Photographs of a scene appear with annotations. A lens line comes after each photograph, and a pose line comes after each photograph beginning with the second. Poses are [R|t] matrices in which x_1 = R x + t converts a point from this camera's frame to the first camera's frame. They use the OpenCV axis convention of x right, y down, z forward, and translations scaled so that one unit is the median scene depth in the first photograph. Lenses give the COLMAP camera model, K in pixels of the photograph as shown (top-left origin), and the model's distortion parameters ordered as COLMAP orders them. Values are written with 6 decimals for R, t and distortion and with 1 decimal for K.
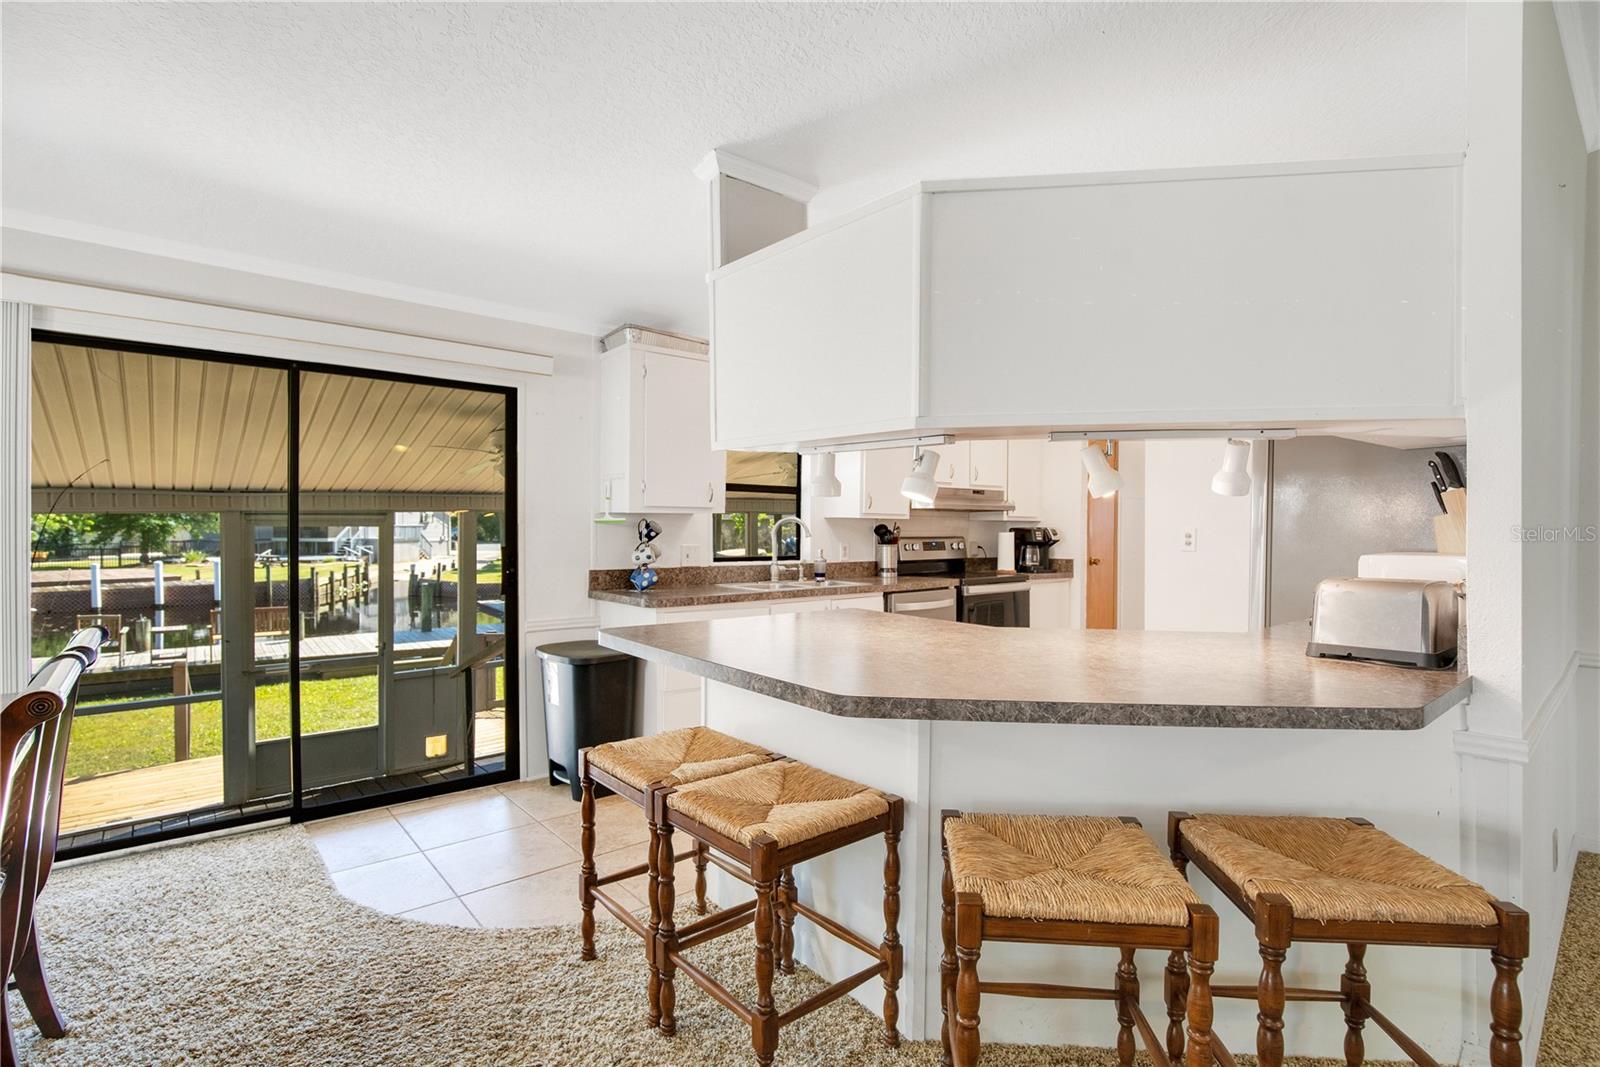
lens RADIAL K [[749.8, 0, 794.5], [0, 749.8, 531.8], [0, 0, 1]] dist [-0.024290, 0.003962]
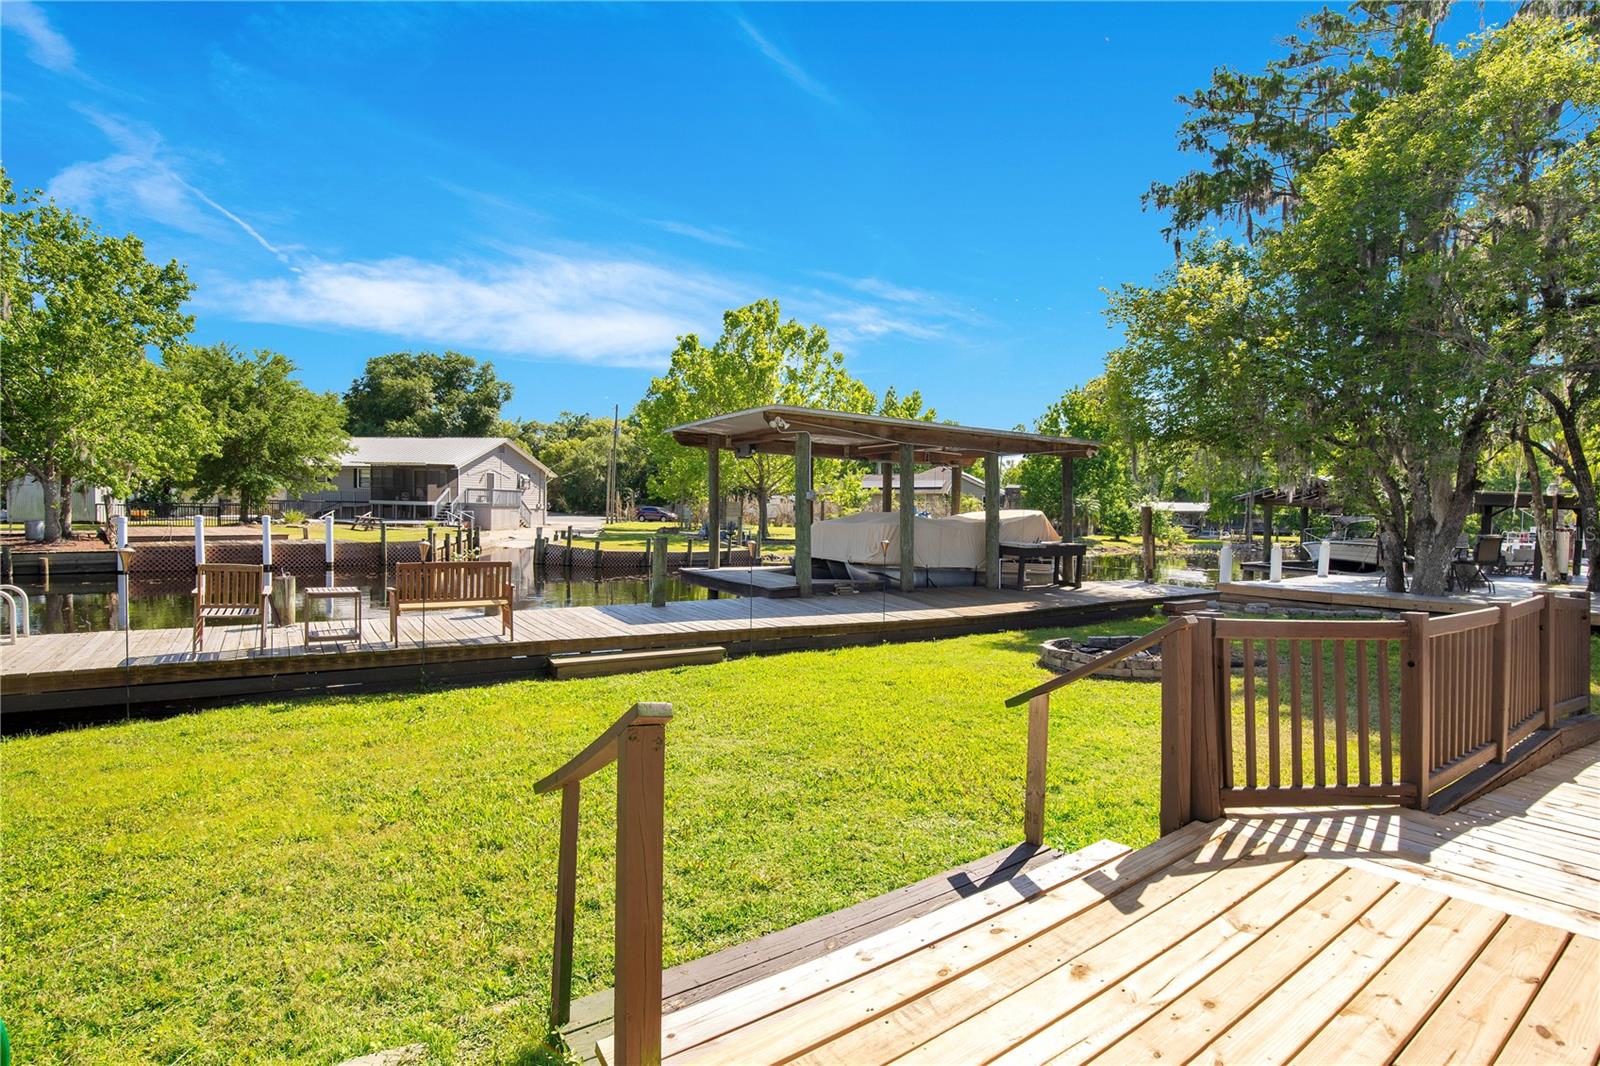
lens RADIAL K [[762.3, 0, 768.9], [0, 762.3, 540.0], [0, 0, 1]] dist [-0.028102, 0.004161]
pose [[0.994625, 0.021428, -0.101306, -0.417767], [-0.018030, 0.999247, 0.034348, 0.061171], [0.101965, -0.032337, 0.994262, 0.408681]]
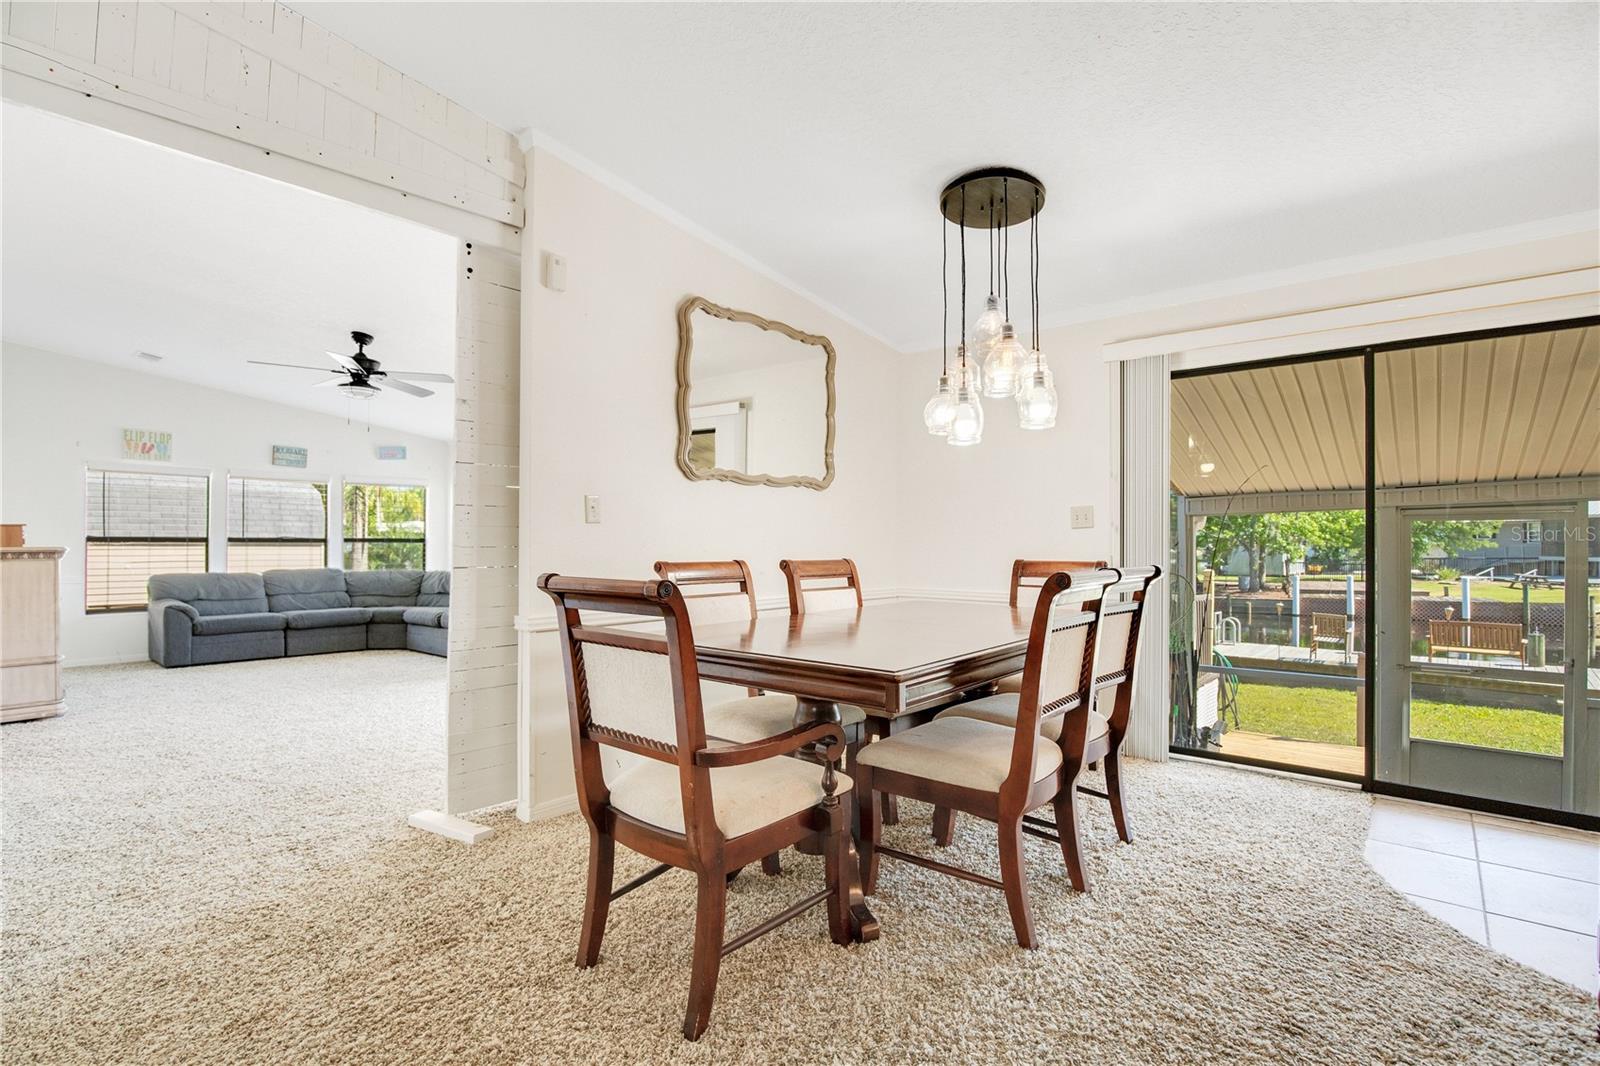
lens RADIAL K [[749.8, 0, 810.6], [0, 749.8, 539.5], [0, 0, 1]] dist [-0.024290, 0.003962]
pose [[0.162738, -0.012018, -0.986596, 0.054528], [-0.004940, 0.999903, -0.012995, 0.014993], [0.986657, 0.006988, 0.162663, 0.017170]]
